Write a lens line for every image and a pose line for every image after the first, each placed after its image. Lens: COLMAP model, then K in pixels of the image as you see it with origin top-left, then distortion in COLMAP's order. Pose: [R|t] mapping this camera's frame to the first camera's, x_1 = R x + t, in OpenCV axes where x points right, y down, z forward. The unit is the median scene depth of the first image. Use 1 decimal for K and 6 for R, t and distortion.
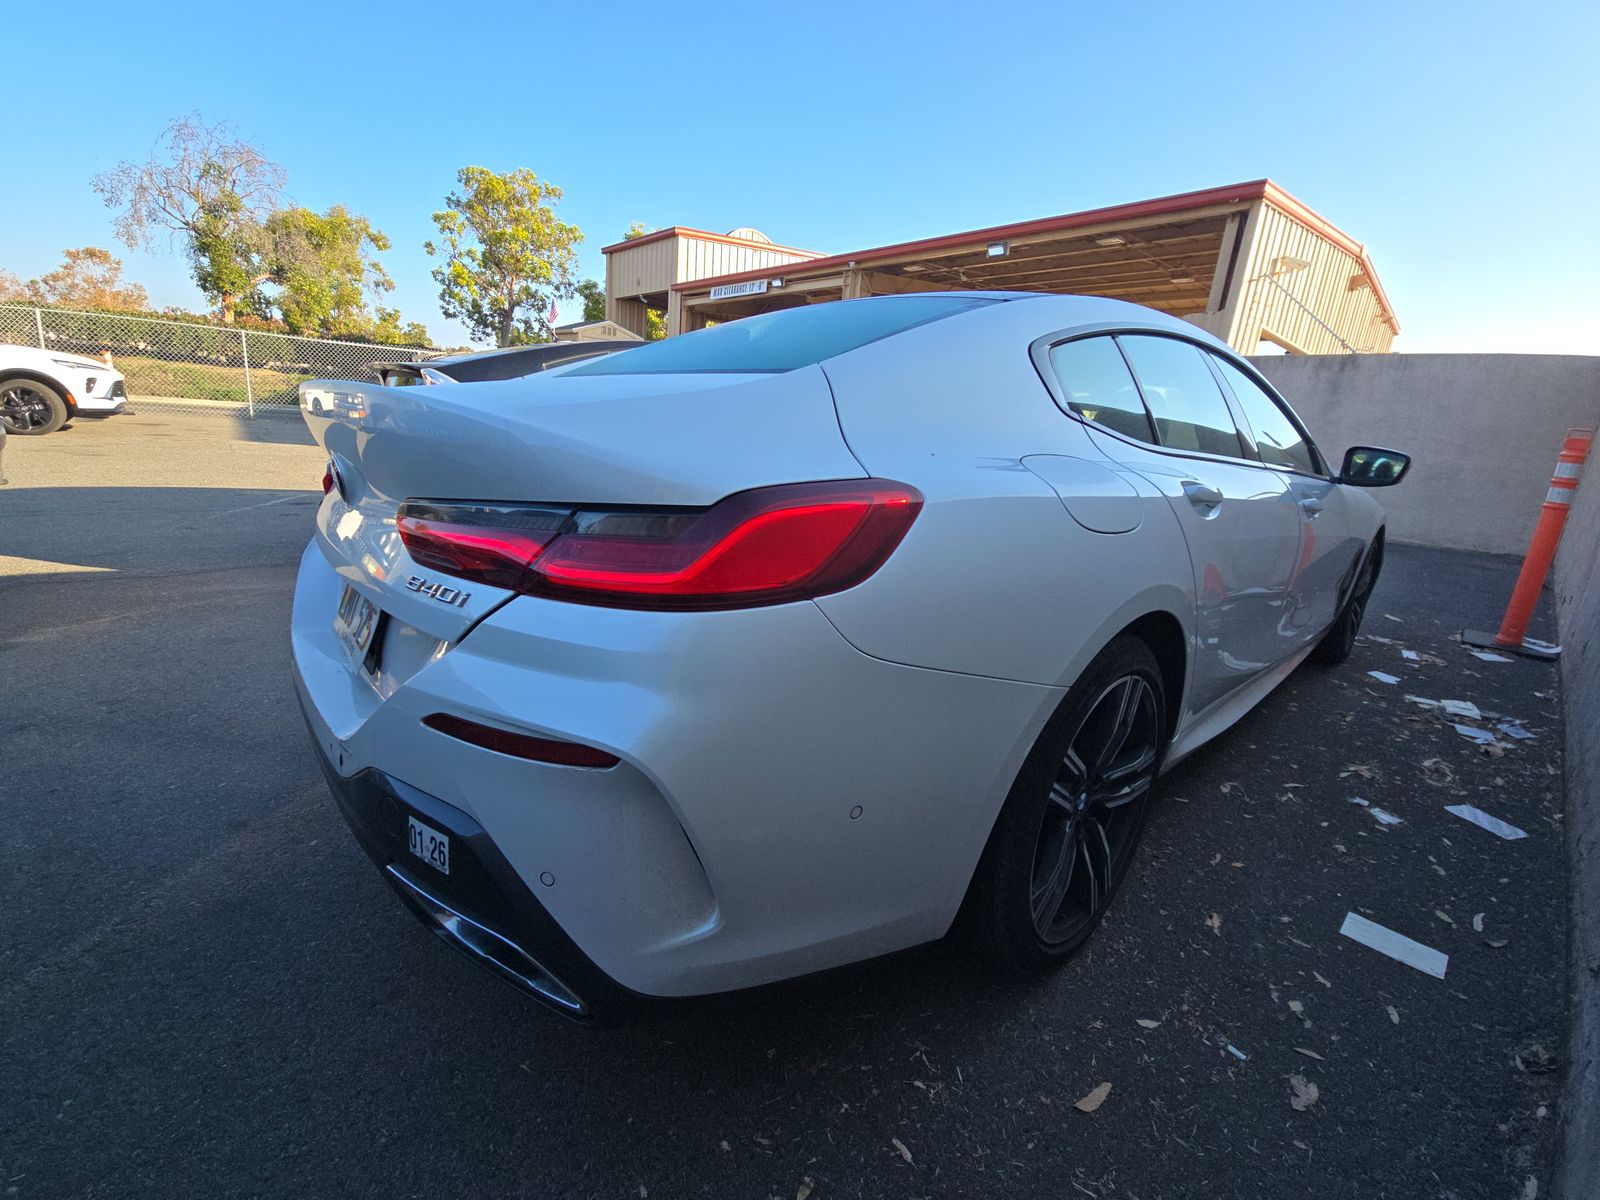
lens RADIAL K [[644.2, 0, 794.5], [0, 644.2, 598.9], [0, 0, 1]] dist [-0.001952, -0.000378]
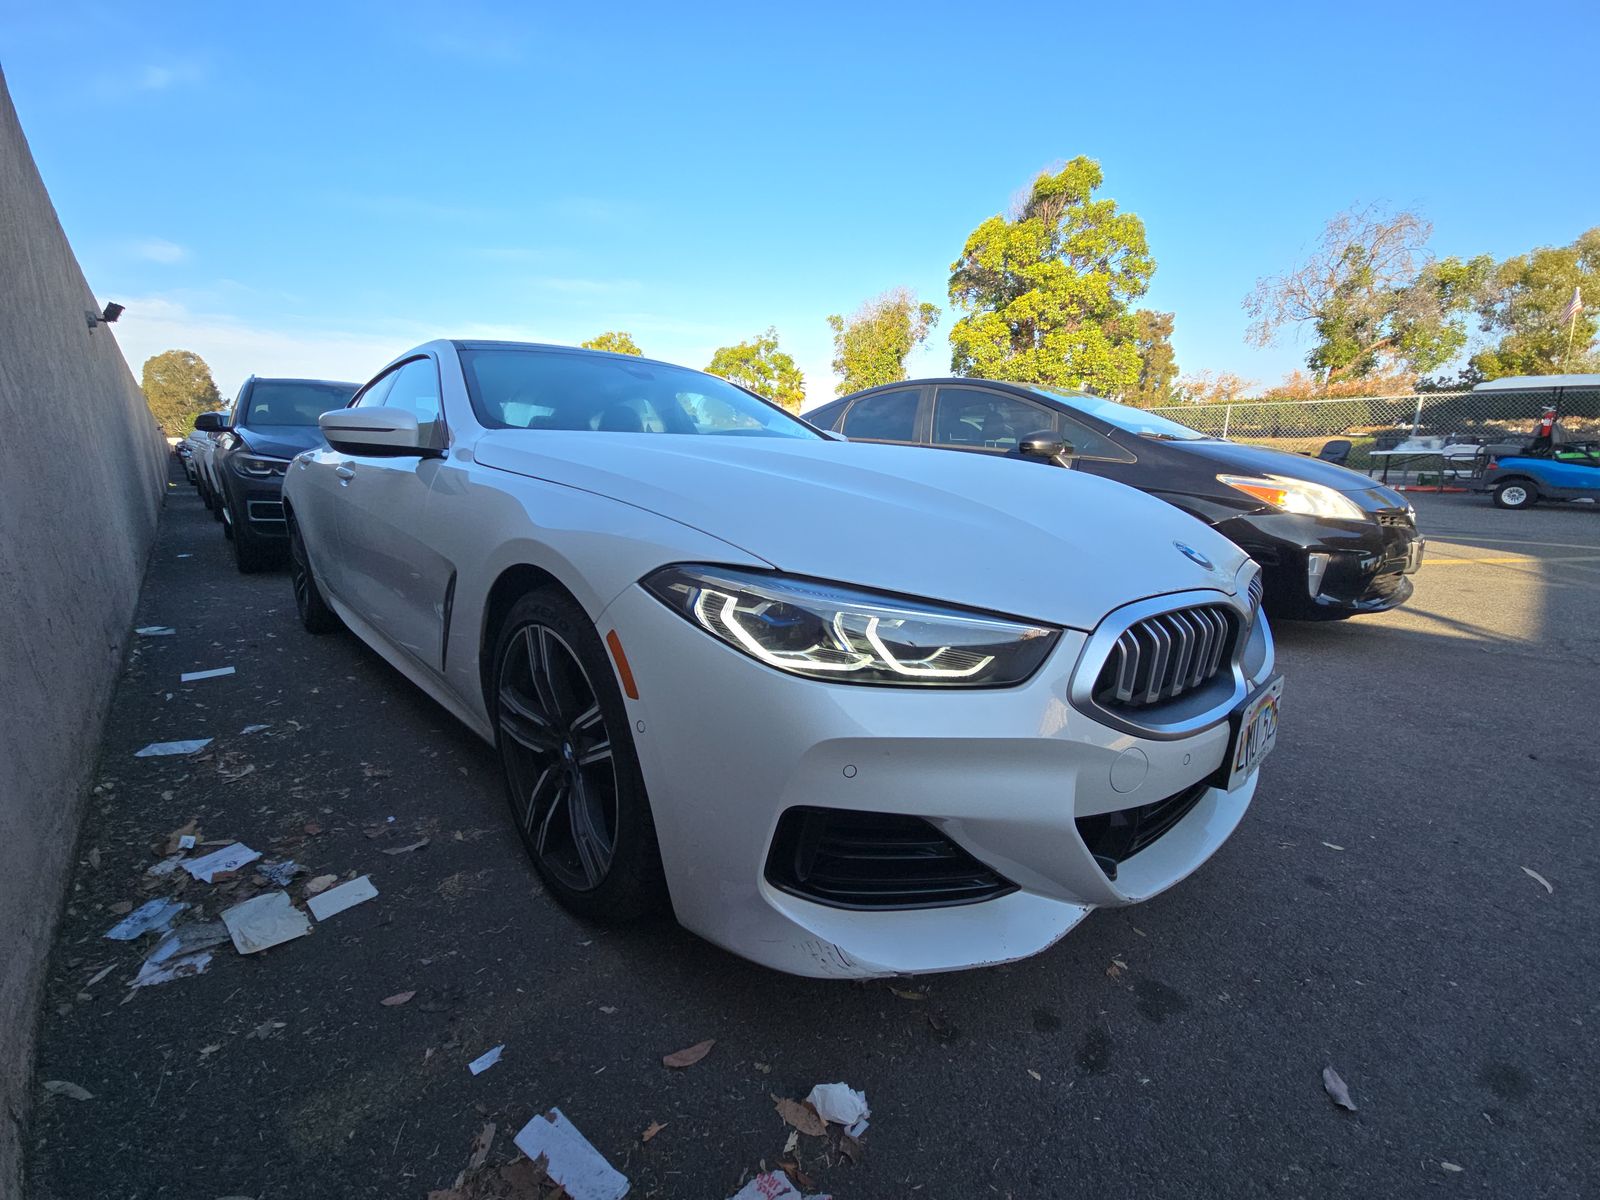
lens RADIAL K [[644.2, 0, 794.5], [0, 644.2, 598.9], [0, 0, 1]] dist [-0.001952, -0.000378]
pose [[0.047358, 0.131973, -0.990121, 0.200381], [-0.235613, 0.964740, 0.117320, -0.025684], [0.970693, 0.227729, 0.076782, 0.173248]]
